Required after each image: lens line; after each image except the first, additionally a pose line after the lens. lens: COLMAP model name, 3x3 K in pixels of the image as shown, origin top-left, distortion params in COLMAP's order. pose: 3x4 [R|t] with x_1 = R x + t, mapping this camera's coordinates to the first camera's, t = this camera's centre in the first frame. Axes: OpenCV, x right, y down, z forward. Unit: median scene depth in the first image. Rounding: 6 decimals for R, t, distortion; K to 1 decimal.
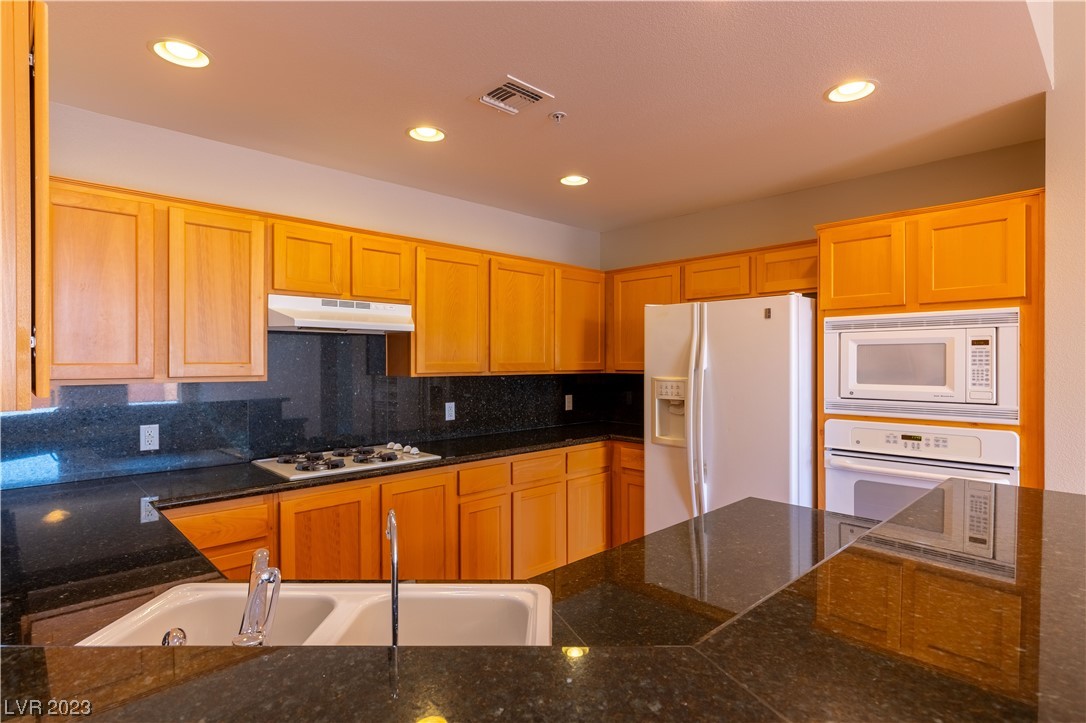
lens RADIAL K [[553.2, 0, 543.0], [0, 553.2, 361.5], [0, 0, 1]] dist [-0.003019, -0.000518]
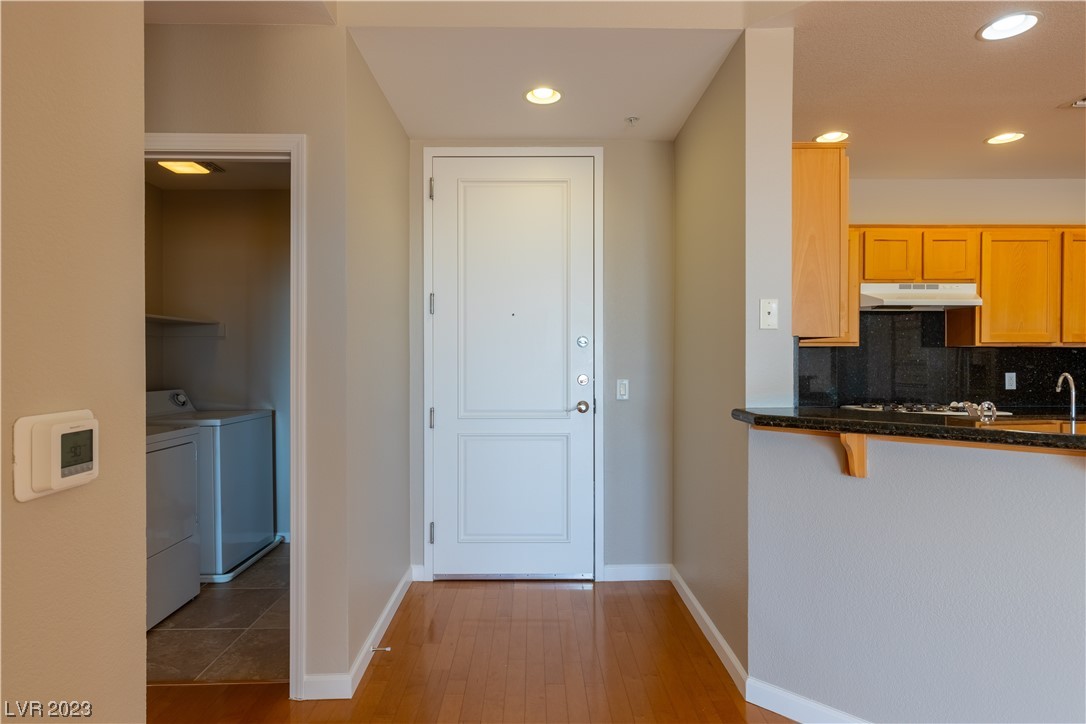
lens RADIAL K [[601.0, 0, 543.0], [0, 601.0, 362.0], [0, 0, 1]] dist [0.000757, 0.000766]
pose [[0.732529, 0.003662, -0.680726, -0.051796], [-0.000910, 0.999990, 0.004401, 0.064276], [0.680735, -0.002605, 0.732525, -0.597718]]
